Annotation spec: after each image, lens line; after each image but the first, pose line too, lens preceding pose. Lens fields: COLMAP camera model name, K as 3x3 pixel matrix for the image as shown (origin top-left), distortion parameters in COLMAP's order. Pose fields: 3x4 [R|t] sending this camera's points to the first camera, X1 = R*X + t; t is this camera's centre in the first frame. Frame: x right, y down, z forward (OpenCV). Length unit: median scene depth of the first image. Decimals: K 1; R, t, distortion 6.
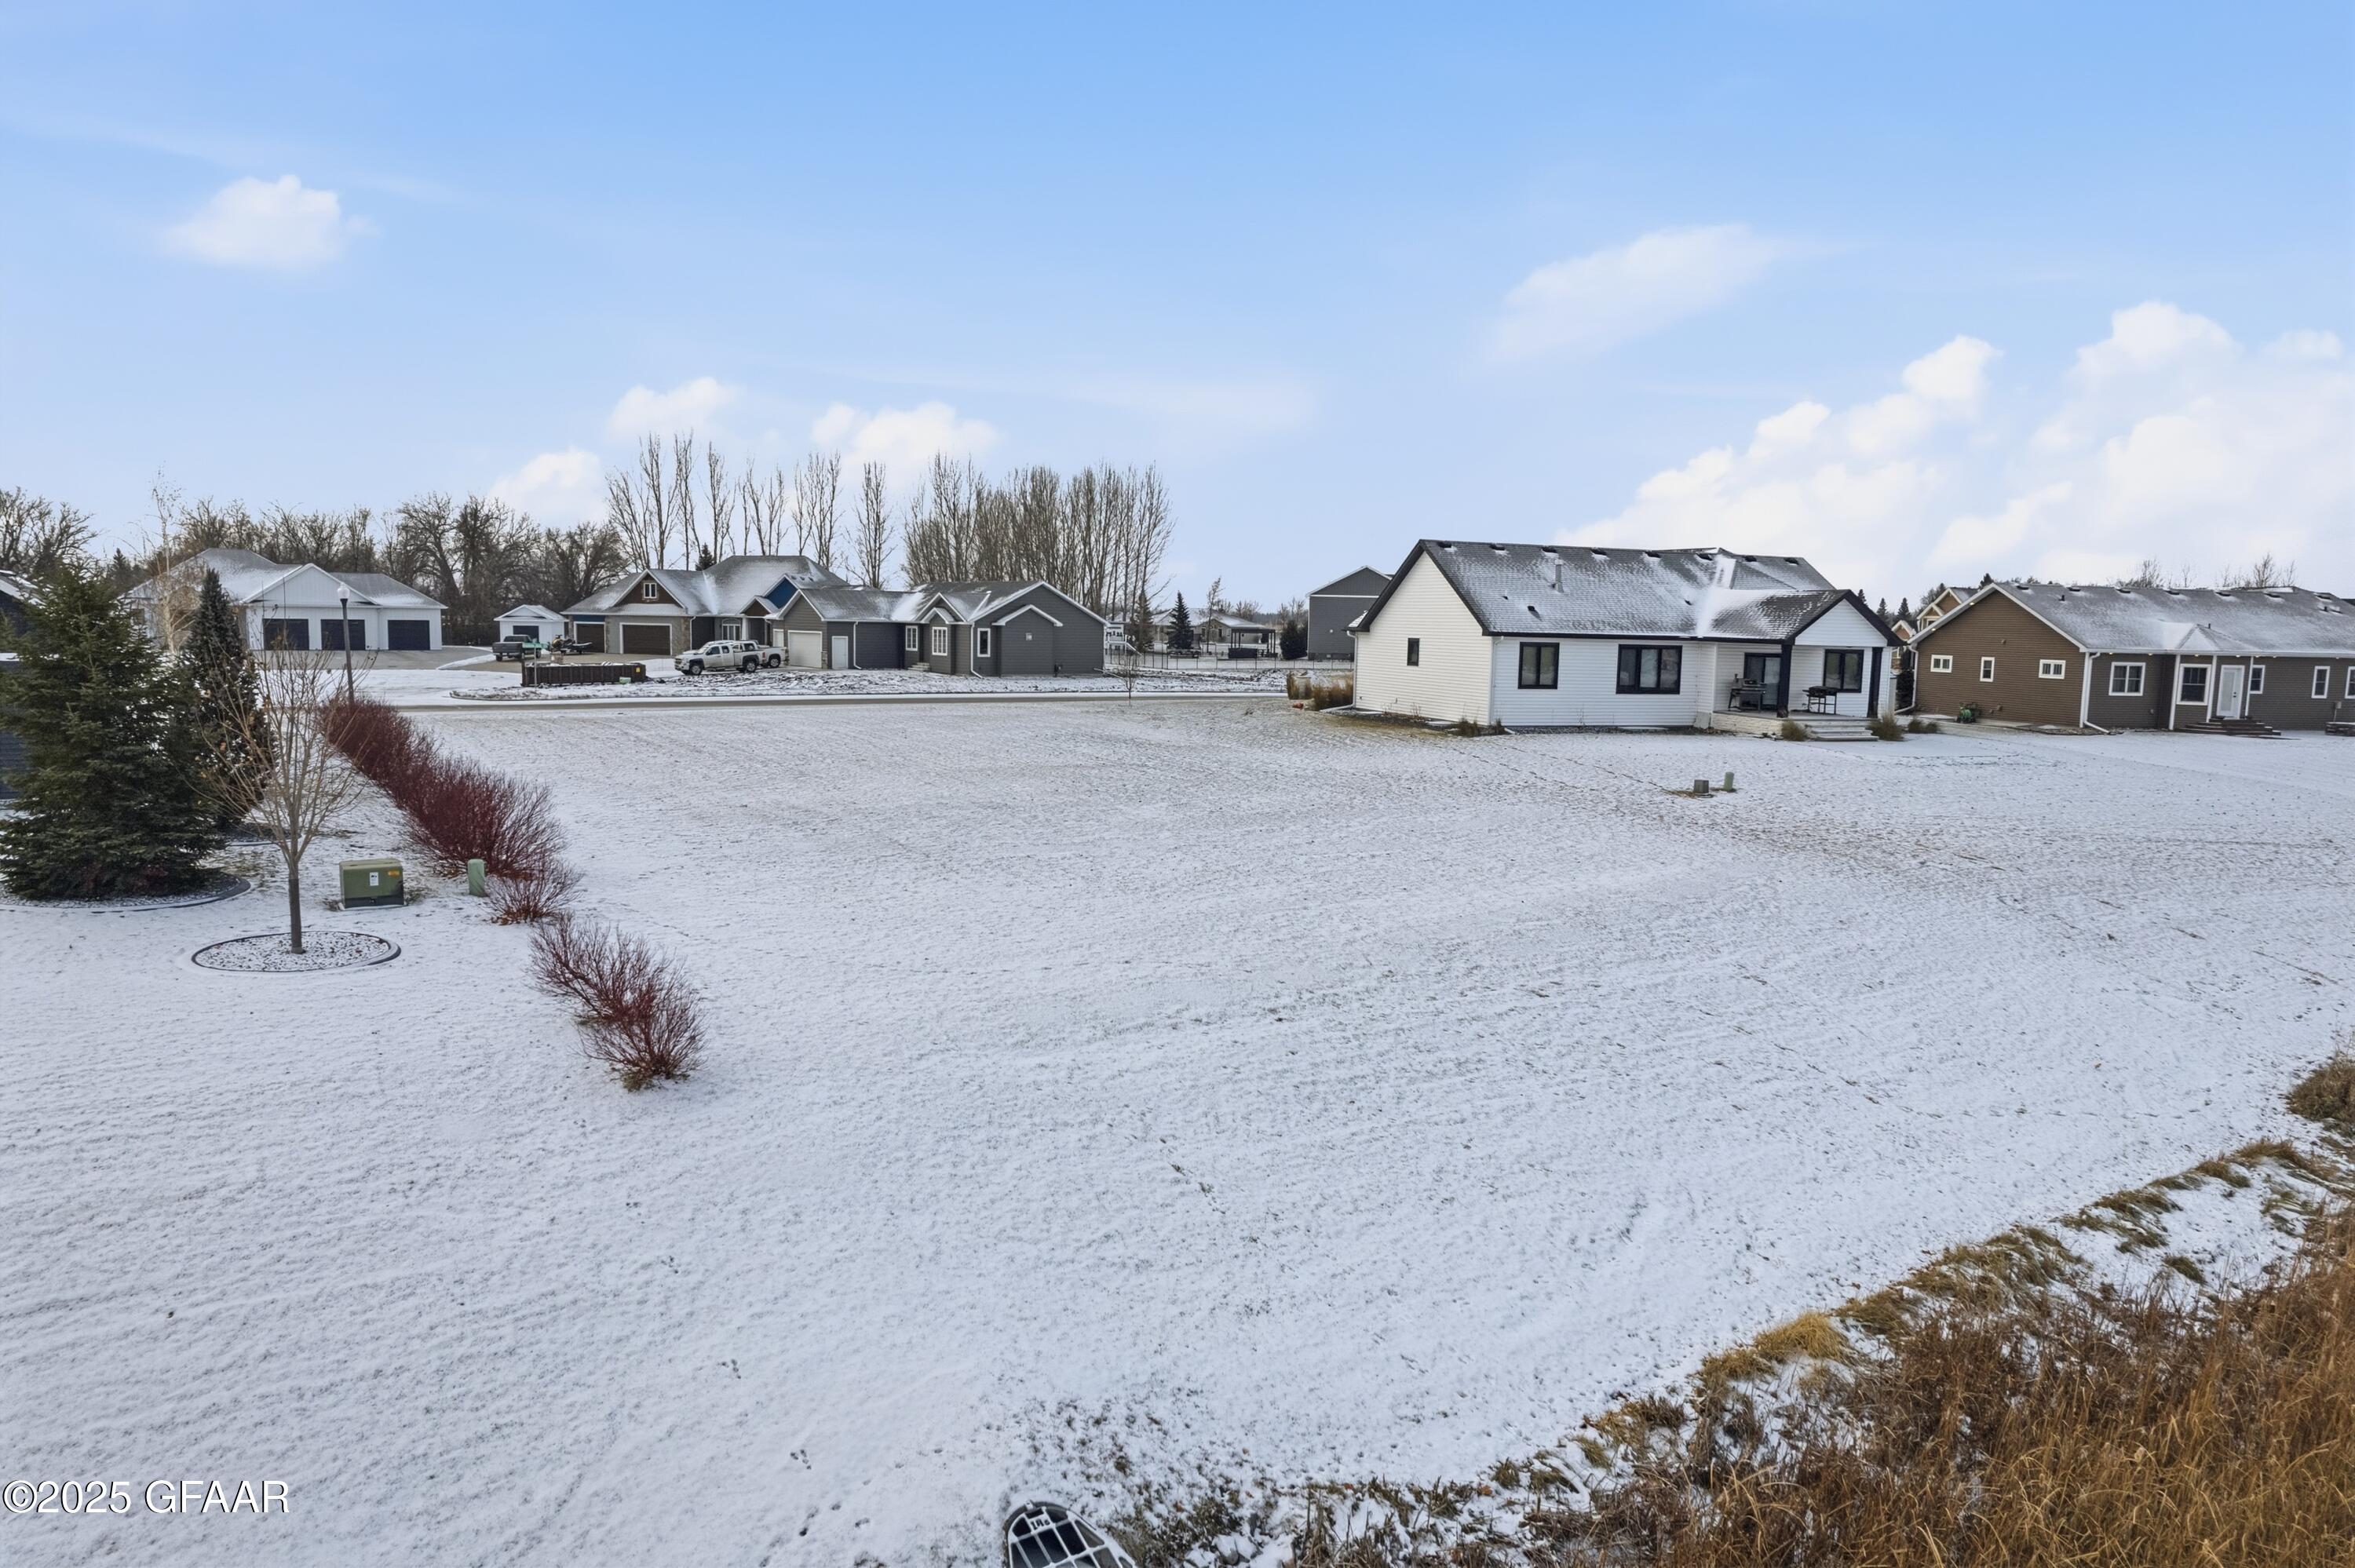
lens RADIAL K [[1508.8, 0, 1180.5], [0, 1508.8, 792.4], [0, 0, 1]] dist [-0.075357, 0.070907]
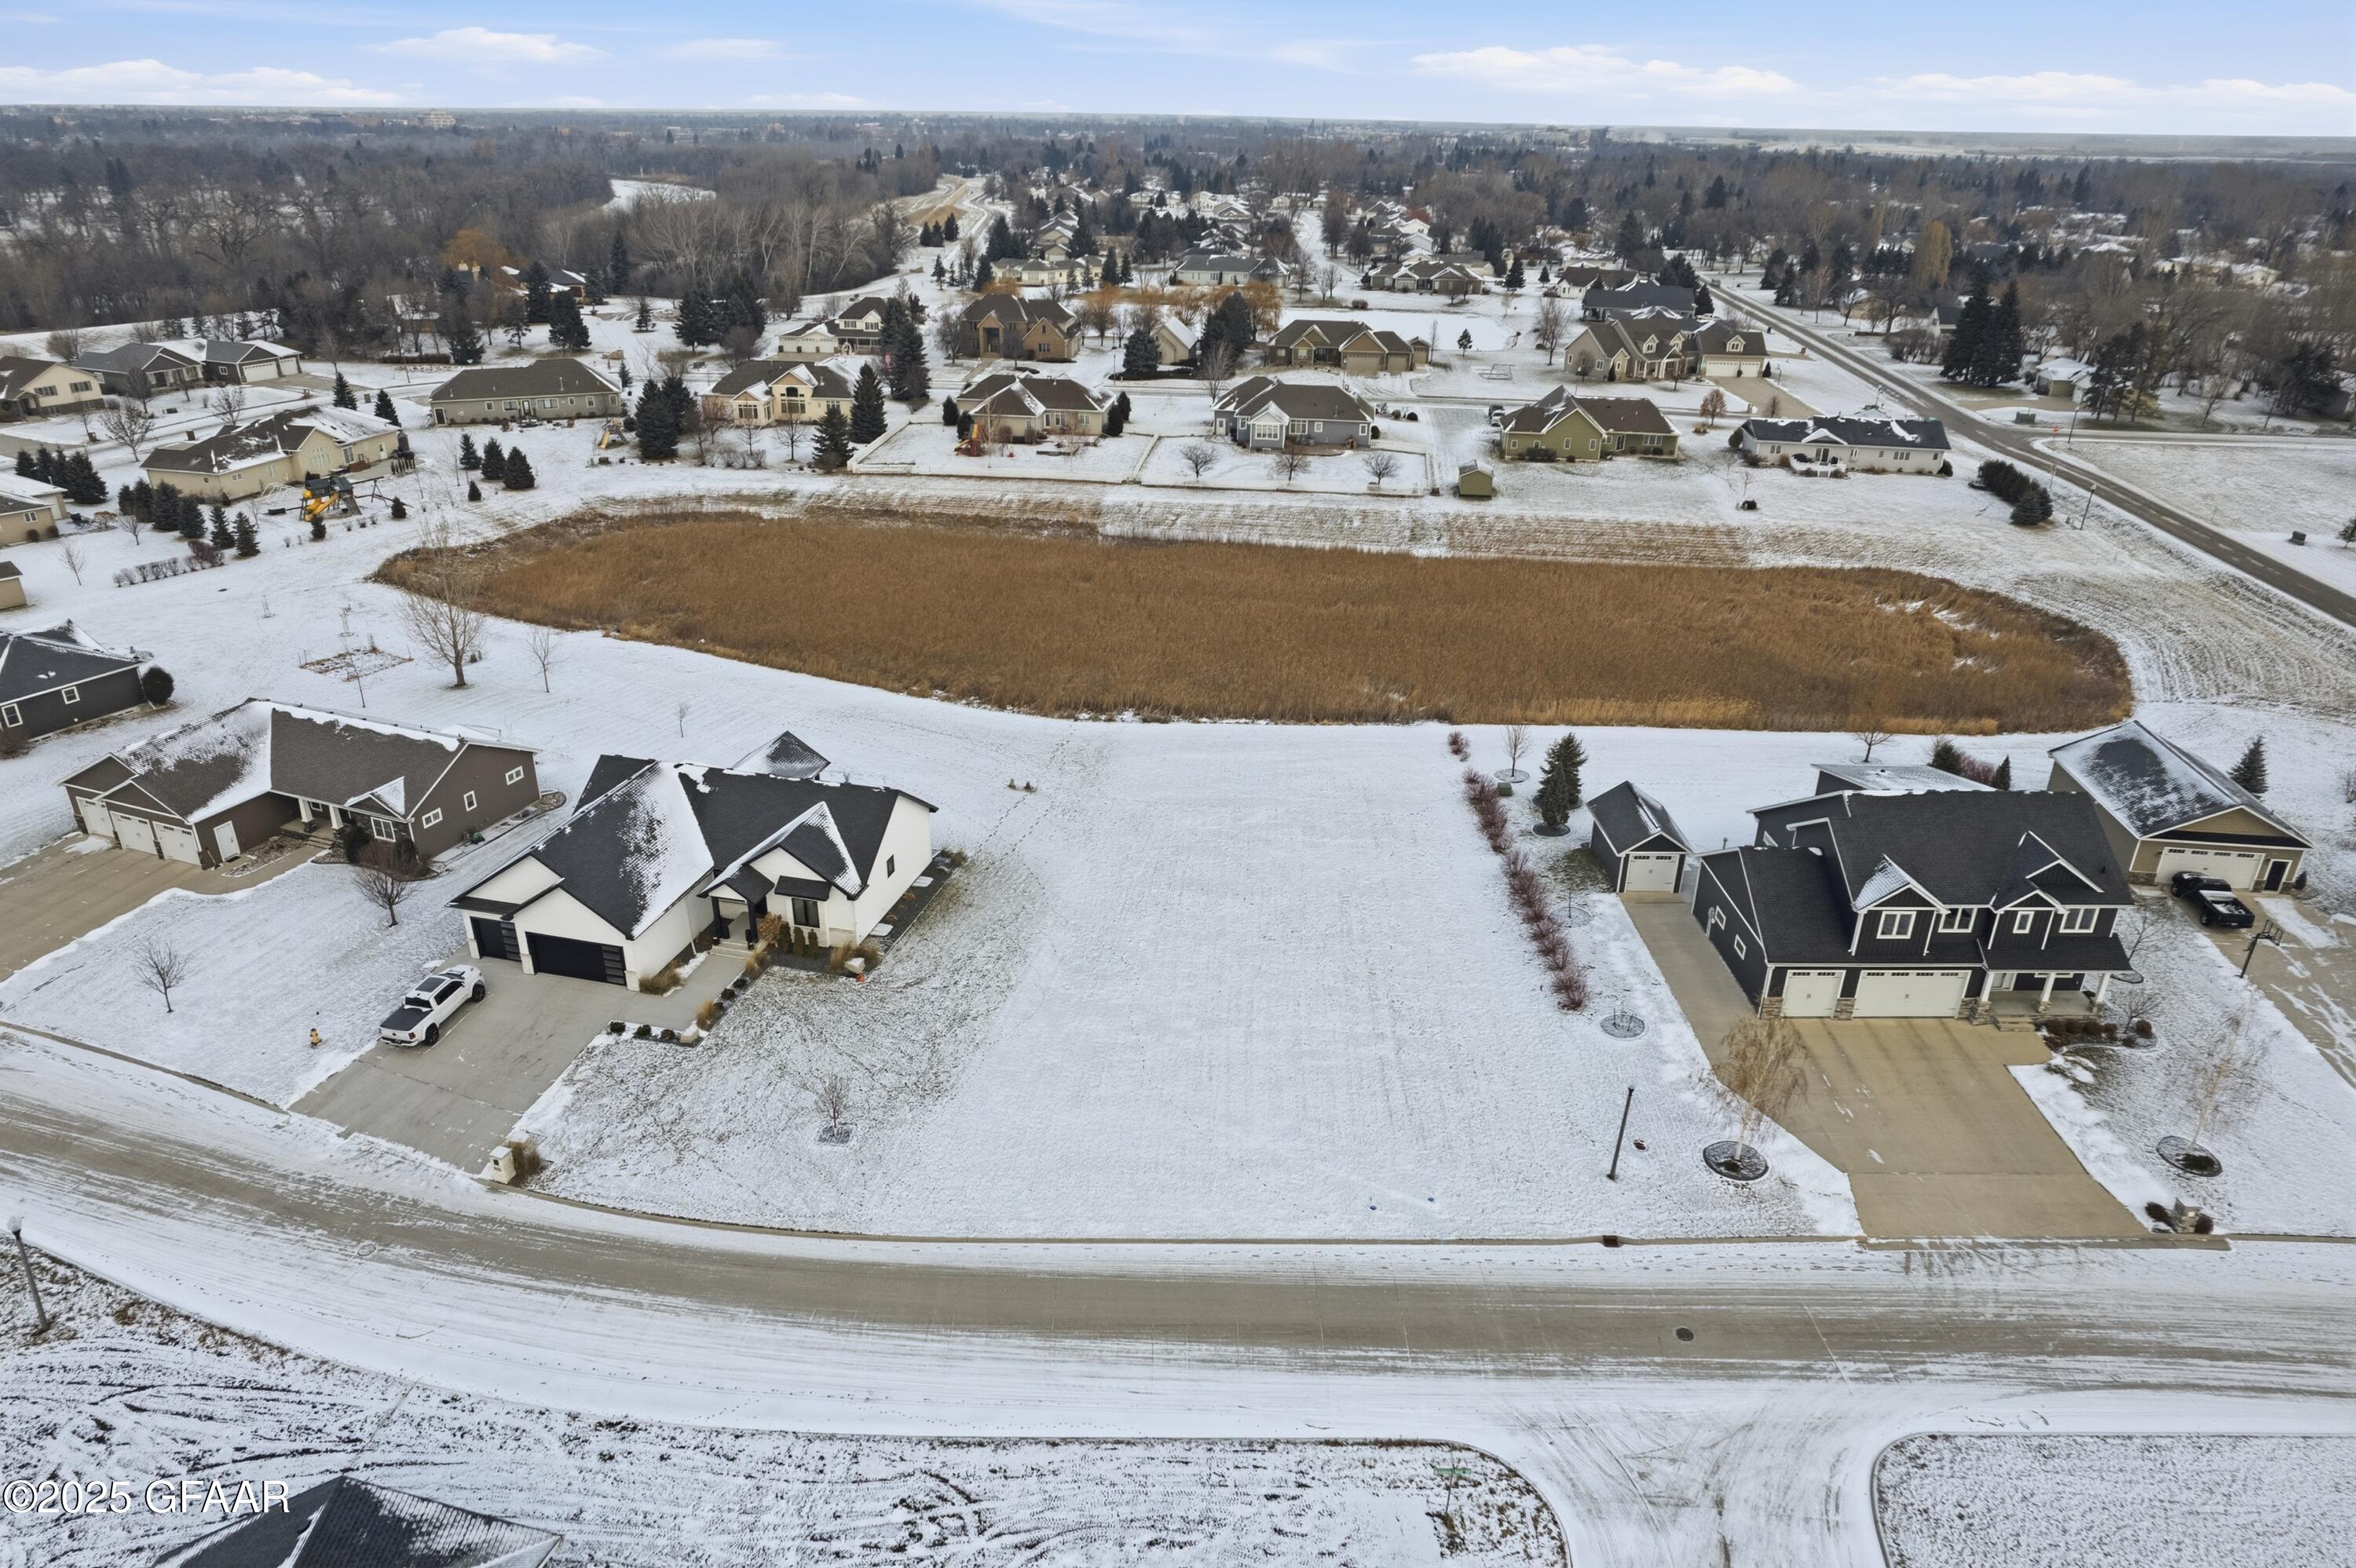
lens RADIAL K [[1511.7, 0, 1178.0], [0, 1511.7, 793.4], [0, 0, 1]] dist [-0.084345, 0.078143]
pose [[-0.830034, -0.262240, 0.492214, -0.753470], [0.032409, 0.858386, 0.511979, -0.873371], [-0.556771, 0.440912, -0.703991, 1.821754]]
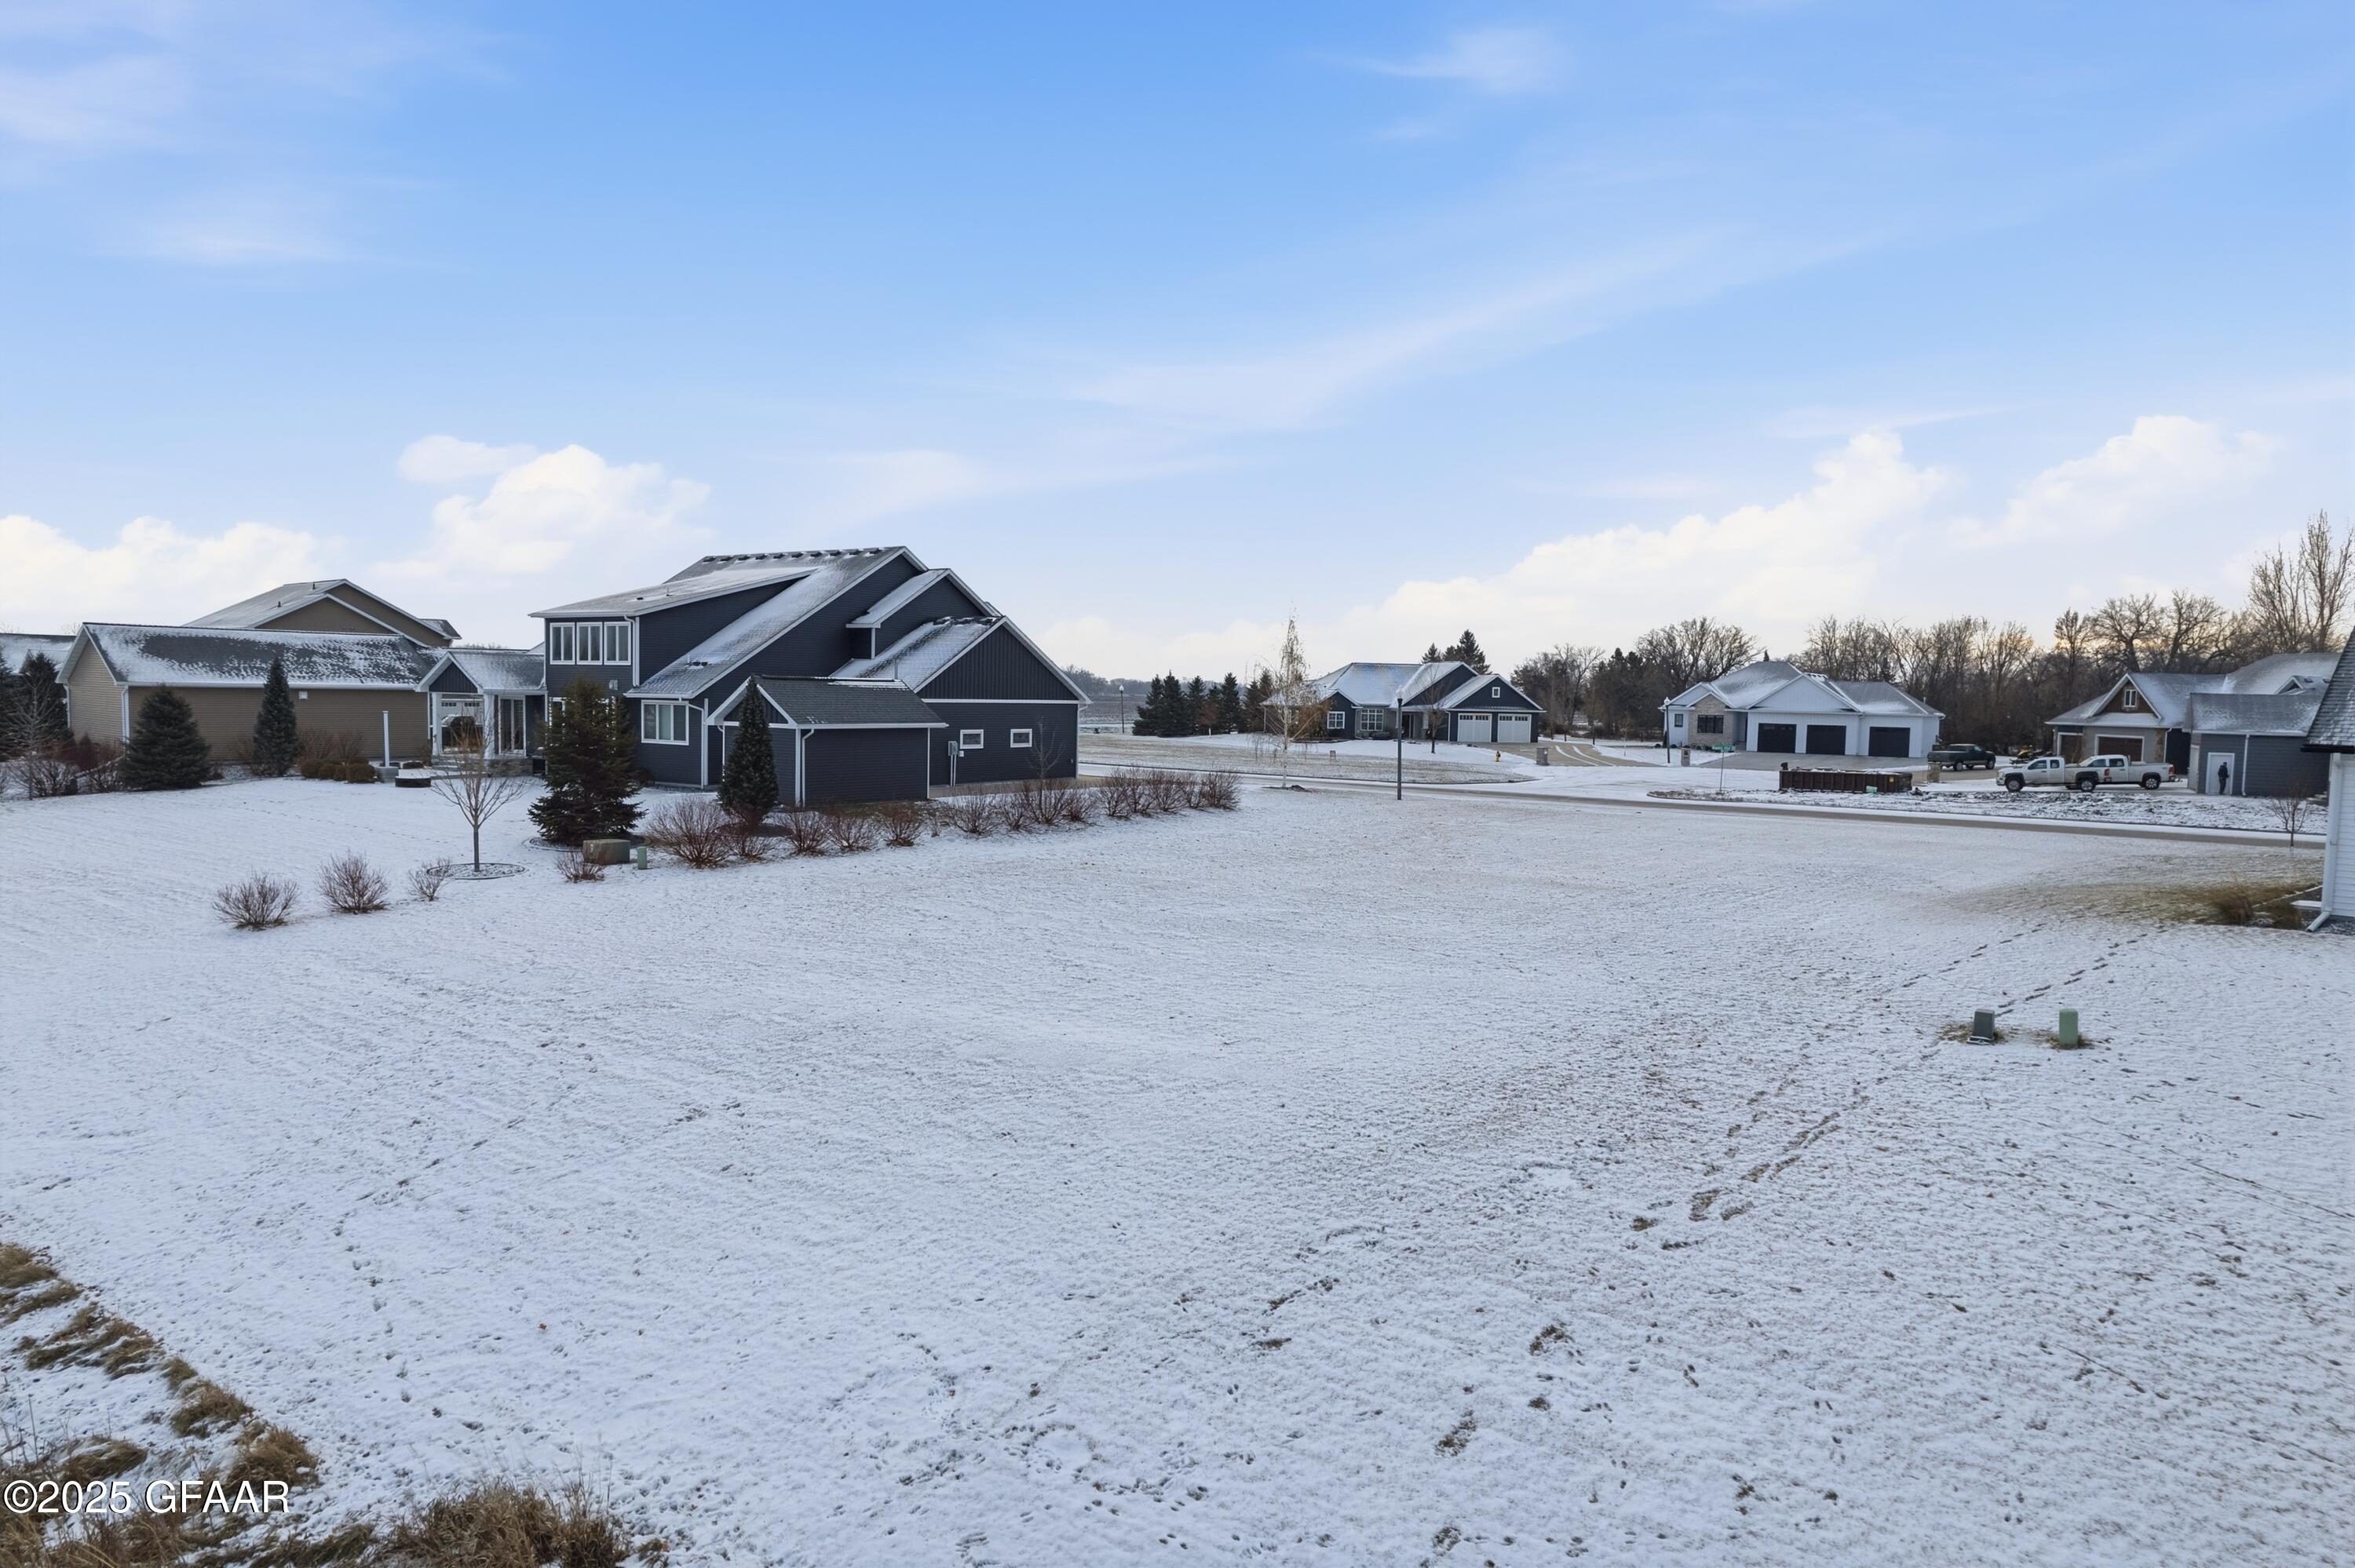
lens RADIAL K [[1508.8, 0, 1180.5], [0, 1508.8, 792.4], [0, 0, 1]] dist [-0.075357, 0.070907]
pose [[0.369726, 0.048248, -0.927887, 0.508733], [-0.119476, 0.992829, 0.004018, -0.037410], [0.921427, 0.109375, 0.372840, 0.370730]]
